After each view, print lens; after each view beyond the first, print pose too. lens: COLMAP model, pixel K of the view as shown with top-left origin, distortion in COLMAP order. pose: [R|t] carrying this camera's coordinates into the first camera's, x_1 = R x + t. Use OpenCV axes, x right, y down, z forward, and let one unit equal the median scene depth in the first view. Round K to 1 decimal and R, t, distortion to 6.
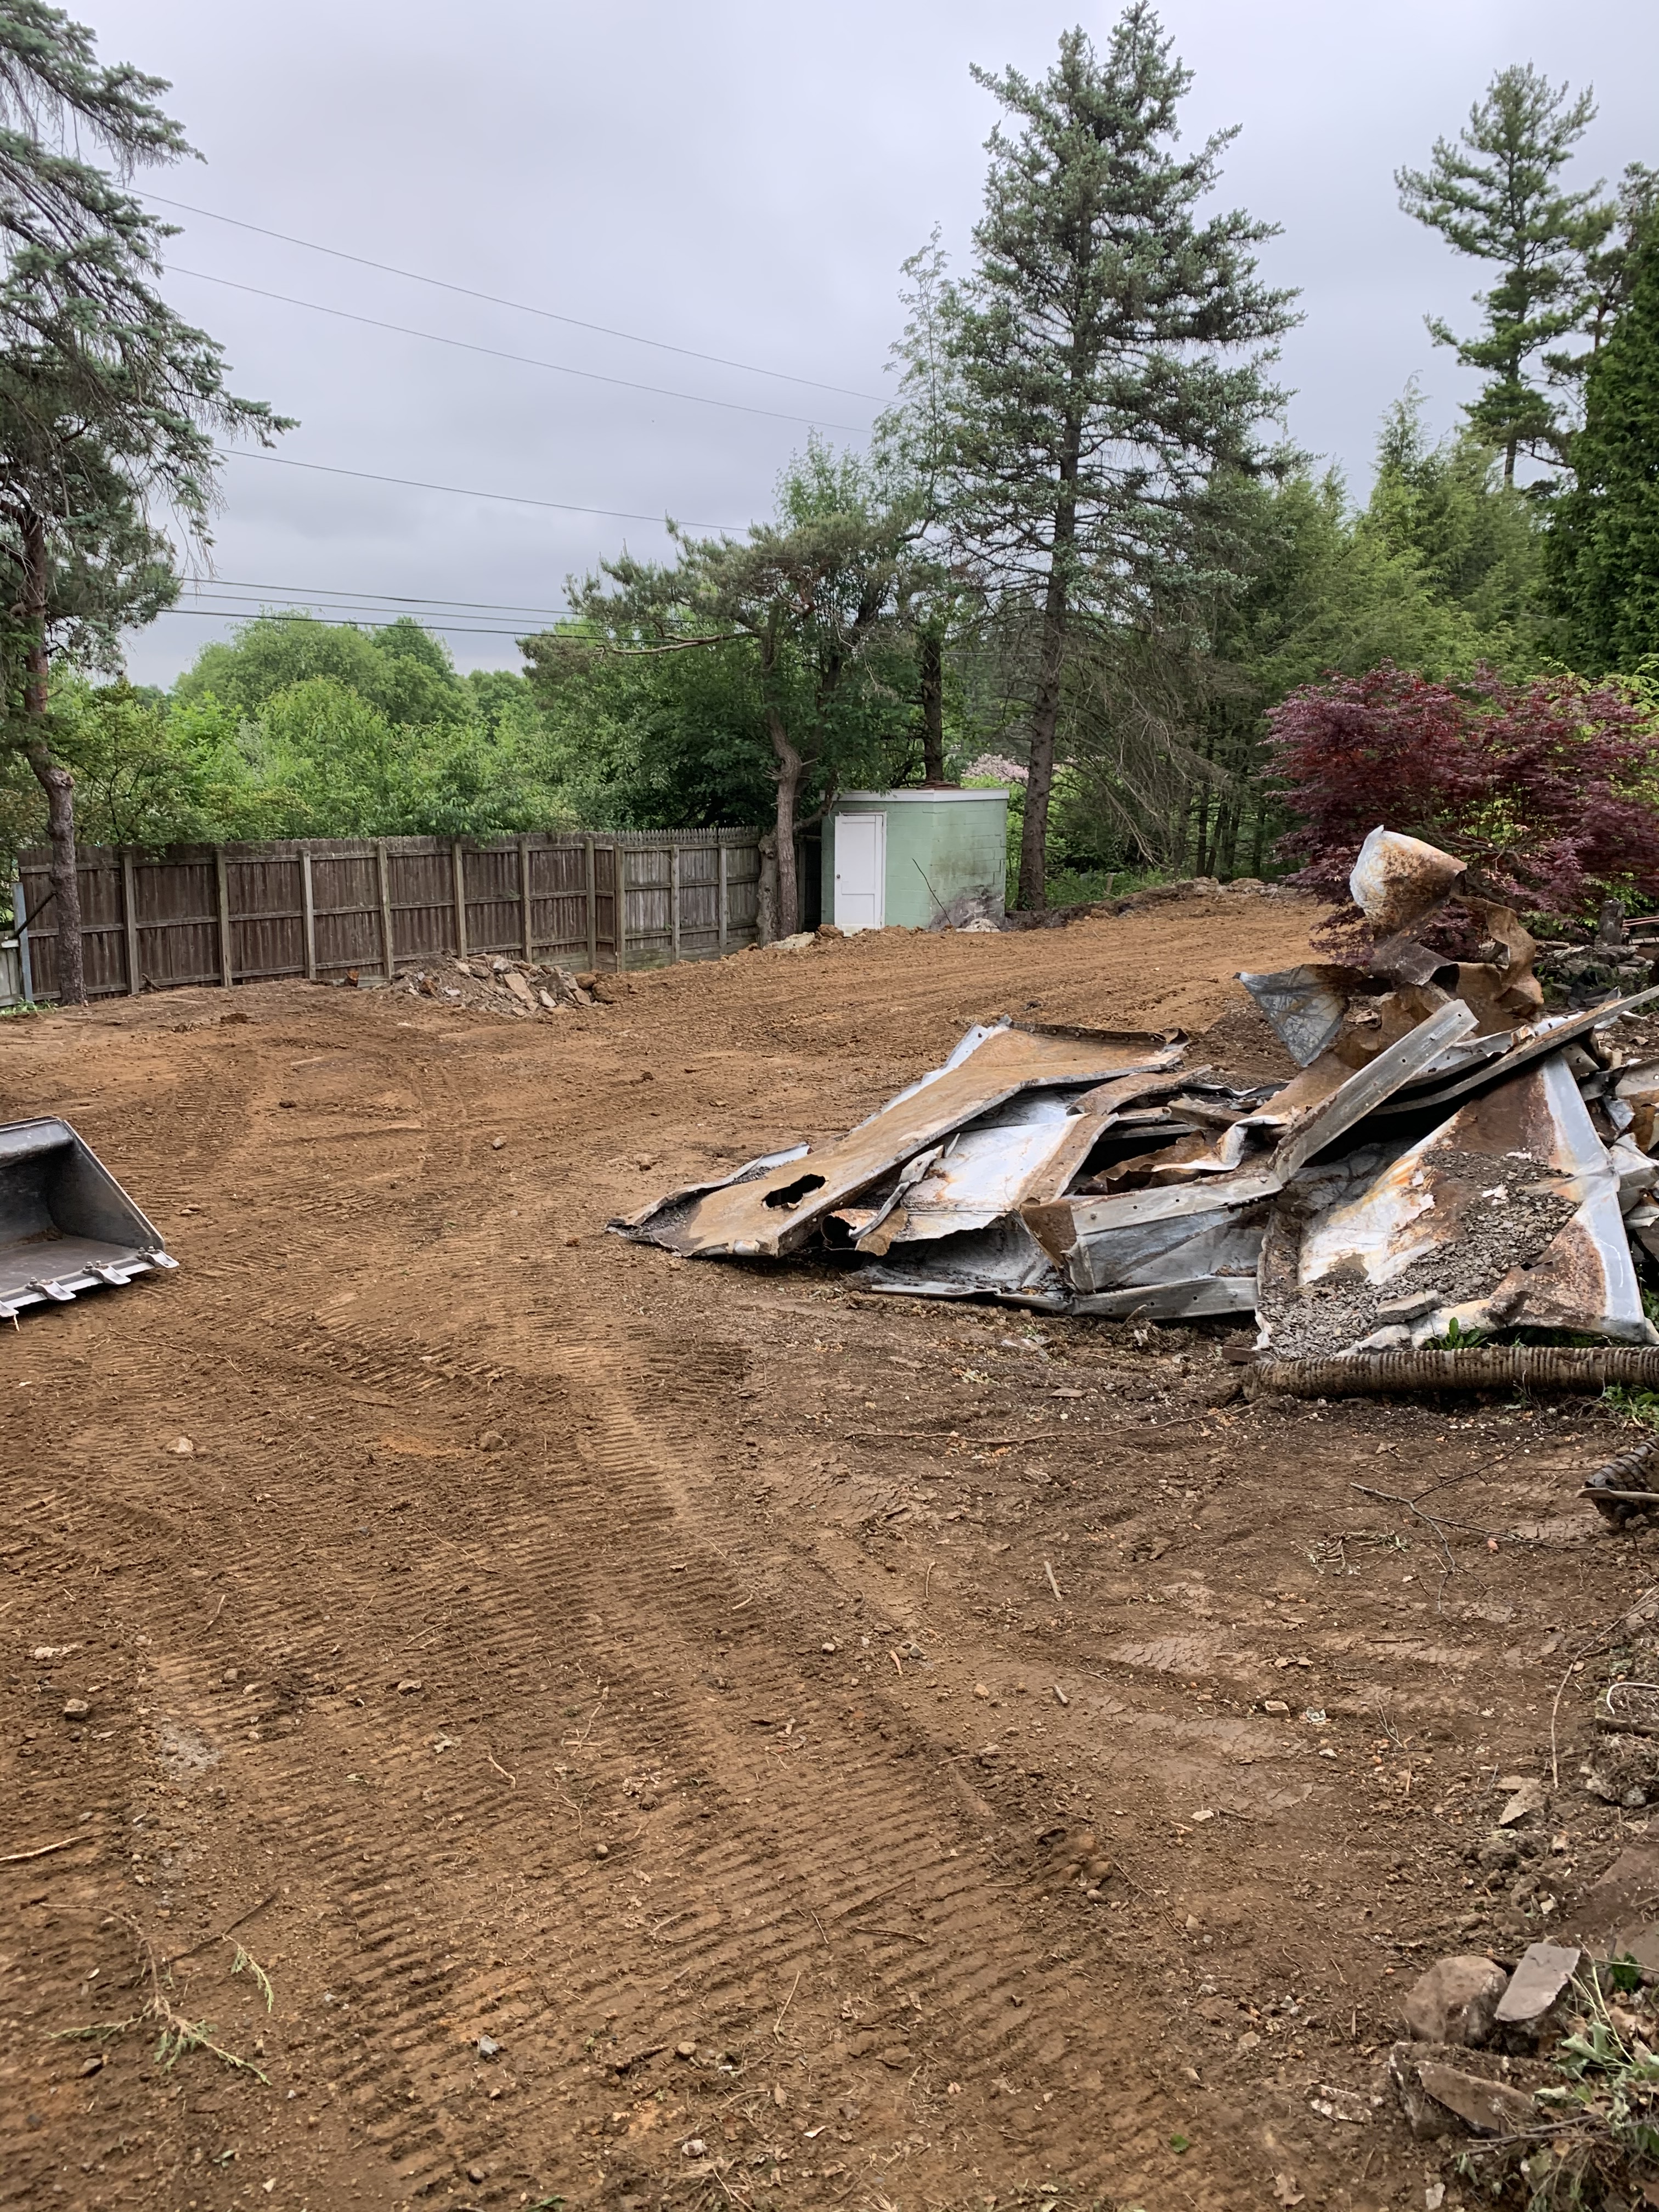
lens RADIAL K [[1730.0, 0, 829.5], [0, 1730.0, 1106.0], [0, 0, 1]] dist [0.015311, -0.016282]
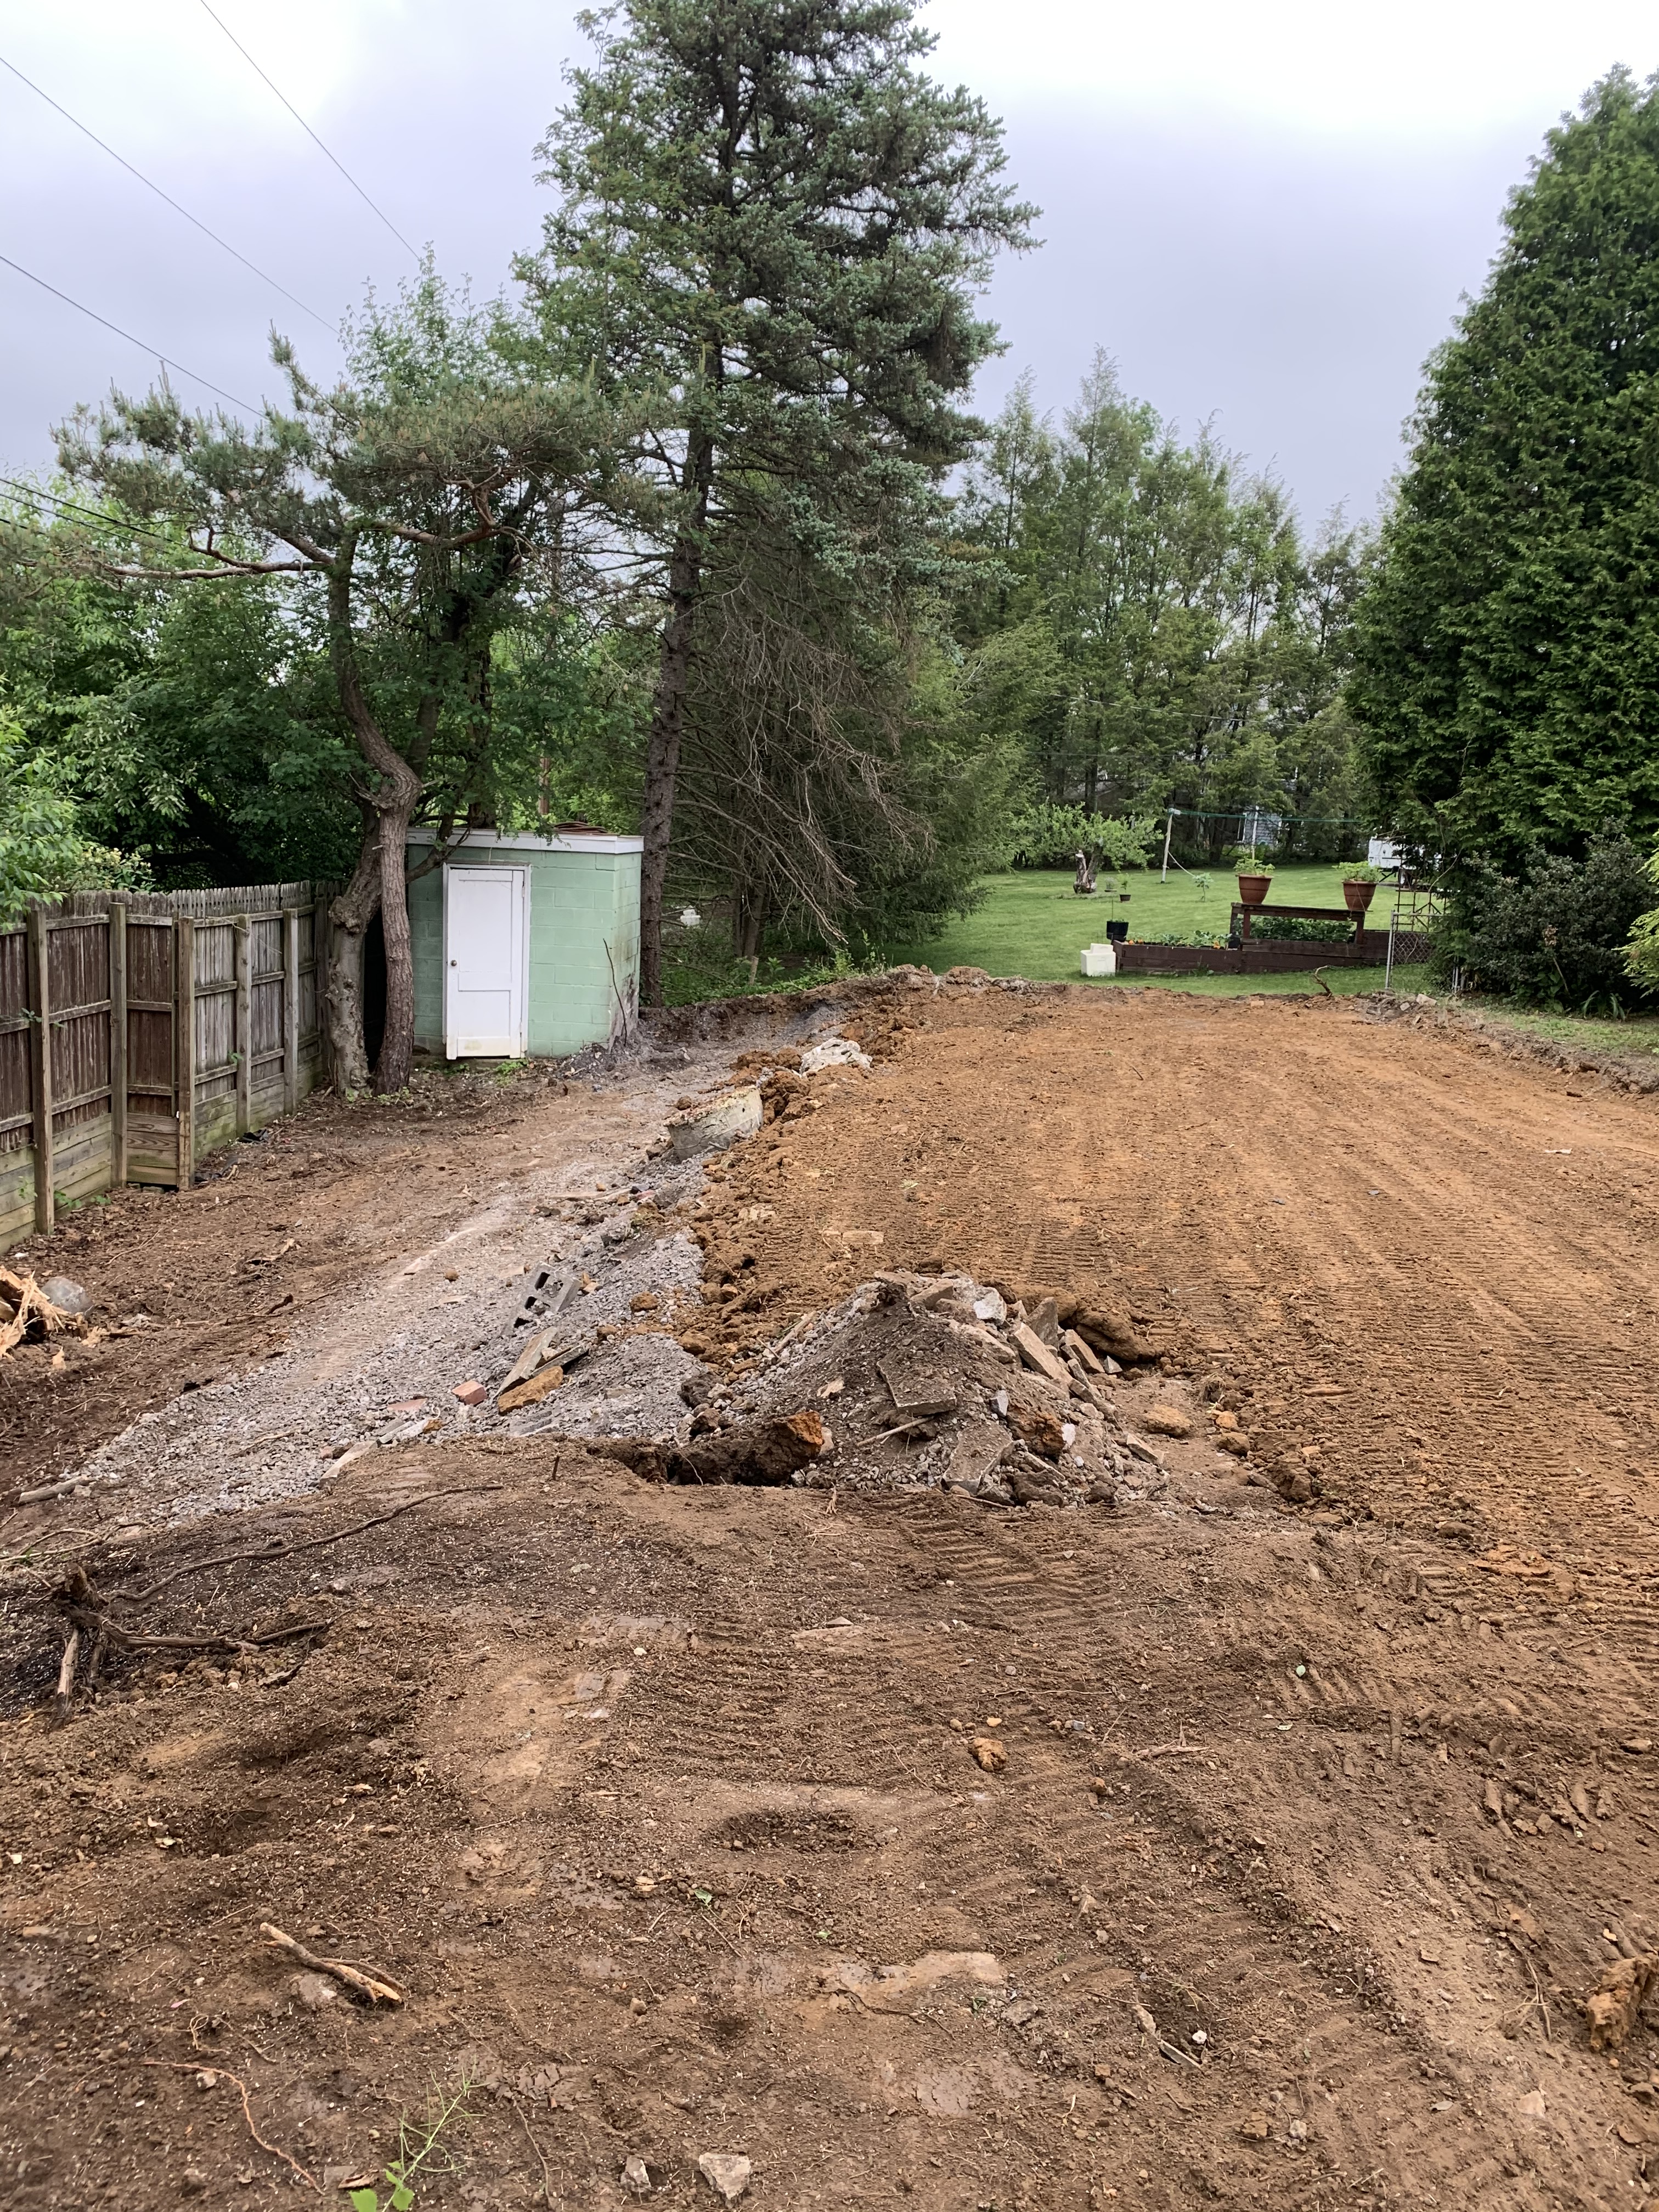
lens RADIAL K [[1713.5, 0, 869.6], [0, 1713.5, 1109.9], [0, 0, 1]] dist [0.009888, 0.006708]
pose [[0.827825, -0.051826, 0.558587, -0.126793], [0.063090, 0.998007, -0.000902, -0.038581], [-0.557428, 0.035988, 0.829445, 0.220130]]
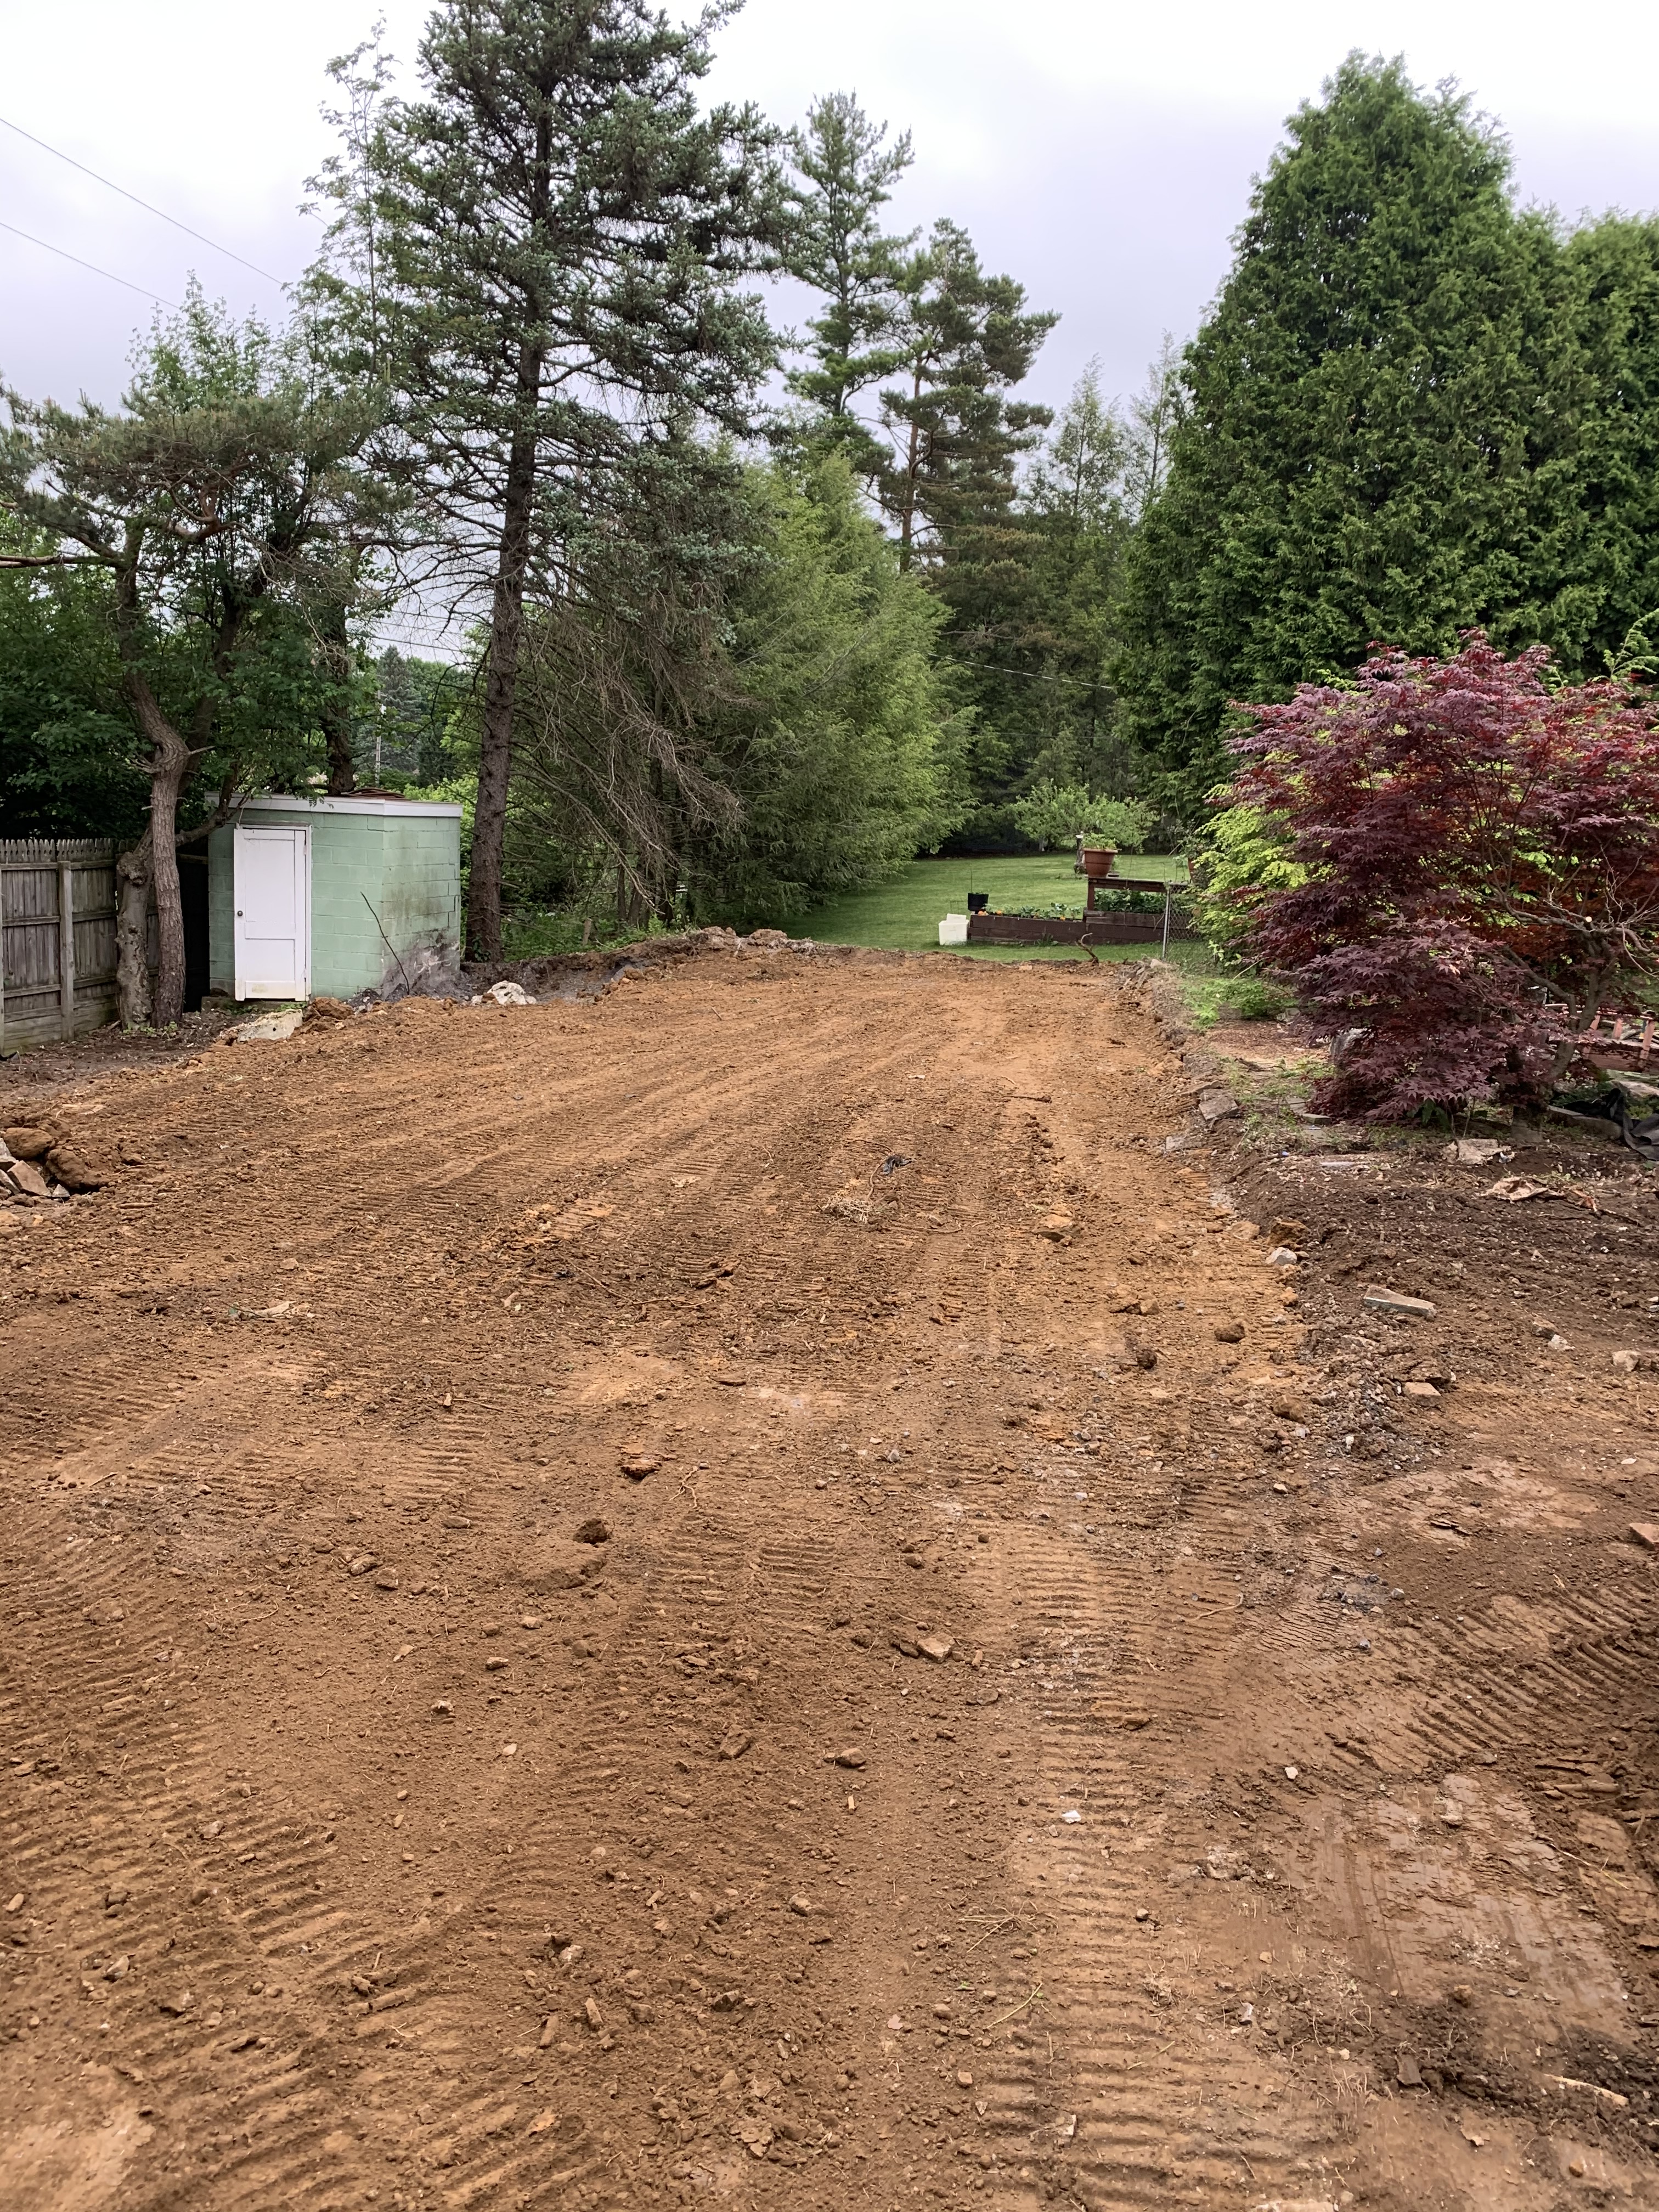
lens RADIAL K [[1706.3, 0, 829.5], [0, 1706.3, 1106.0], [0, 0, 1]] dist [0.000525, 0.008546]
pose [[0.898981, -0.028522, 0.437058, -0.048210], [0.033971, 0.999412, -0.004654, -0.023632], [-0.436669, 0.019031, 0.899421, 0.147204]]
